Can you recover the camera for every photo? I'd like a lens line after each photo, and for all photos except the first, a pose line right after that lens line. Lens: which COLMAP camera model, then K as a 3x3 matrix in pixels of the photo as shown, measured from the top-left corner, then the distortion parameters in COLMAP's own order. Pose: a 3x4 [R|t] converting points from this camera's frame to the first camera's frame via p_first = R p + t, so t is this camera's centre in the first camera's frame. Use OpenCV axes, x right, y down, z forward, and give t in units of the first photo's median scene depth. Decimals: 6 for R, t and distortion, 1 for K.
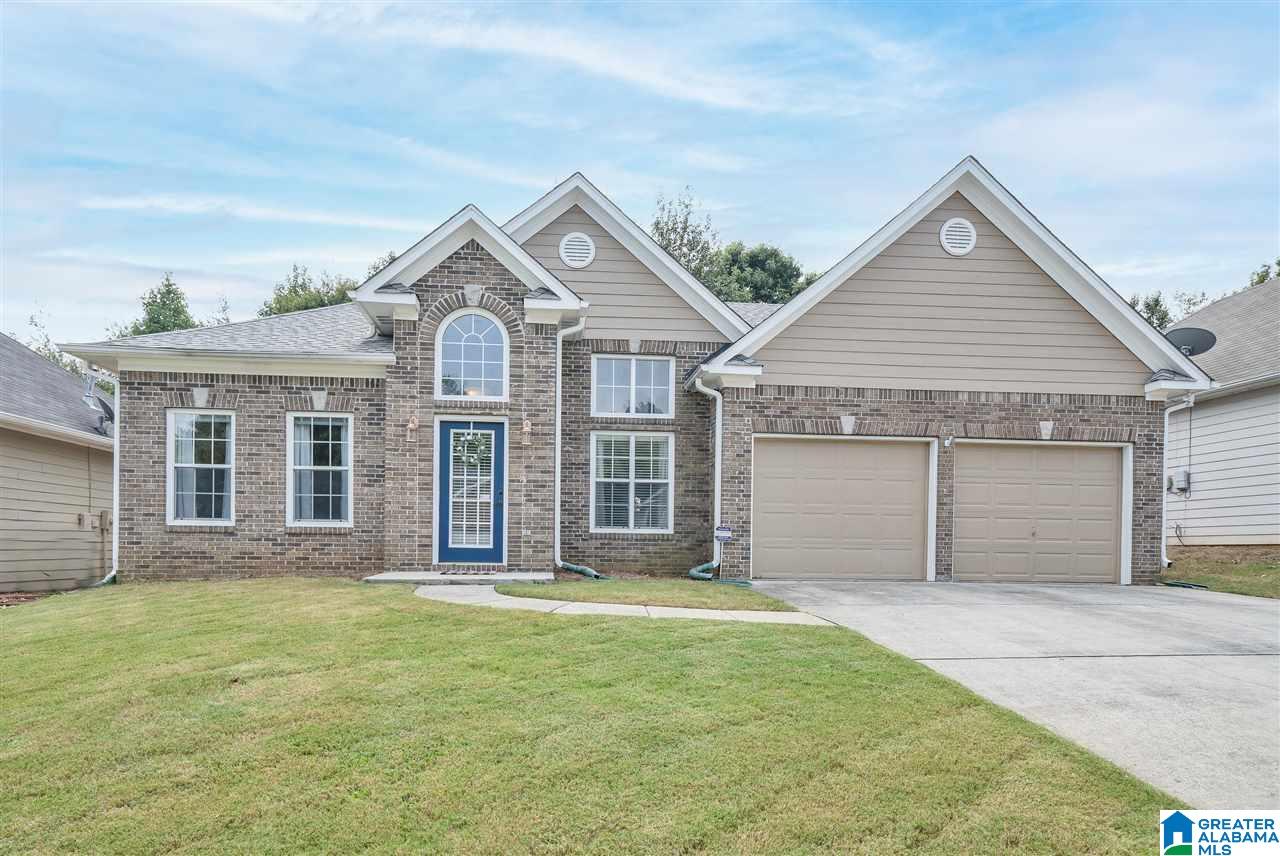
lens RADIAL K [[715.9, 0, 640.0], [0, 715.9, 505.7], [0, 0, 1]] dist [0.022715, 0.001057]
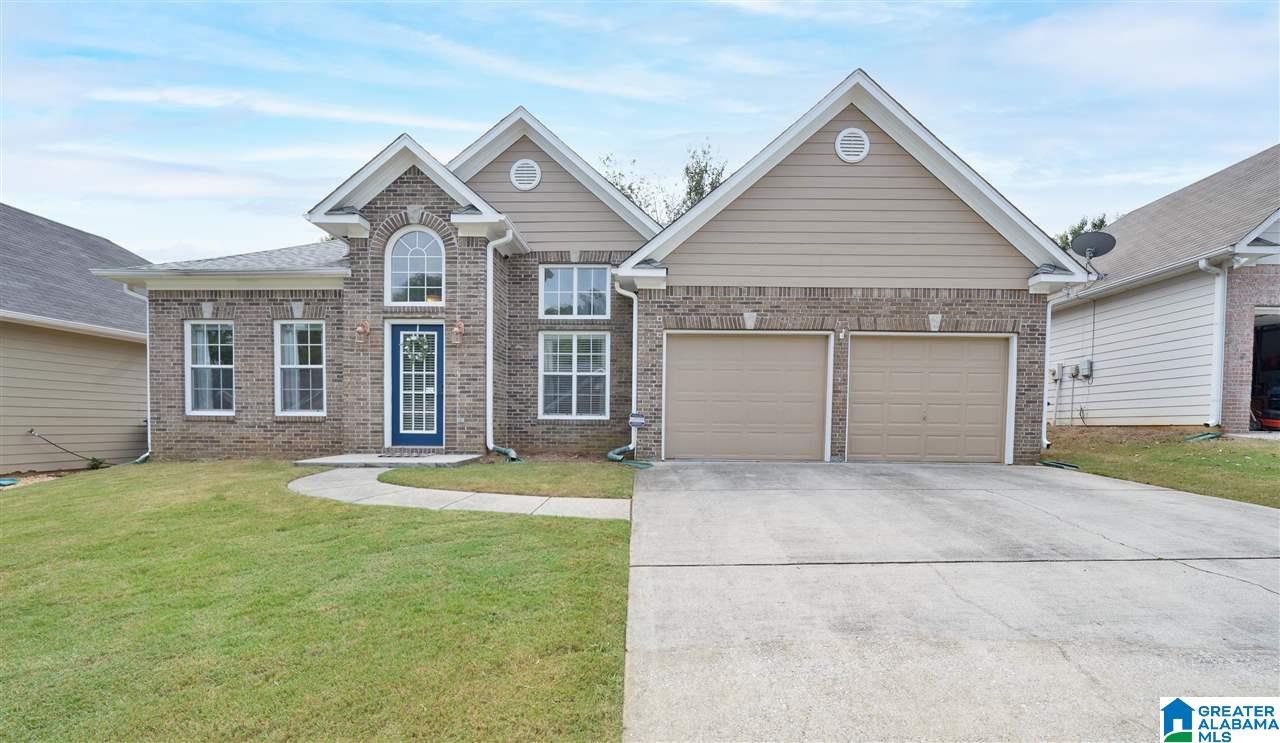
lens RADIAL K [[553.9, 0, 639.7], [0, 553.9, 413.5], [0, 0, 1]] dist [-0.013839, -0.000104]
pose [[0.996339, -0.006402, -0.085249, 0.192433], [0.009434, 0.999335, 0.035210, -0.001553], [0.084967, -0.035885, 0.995737, 0.133688]]
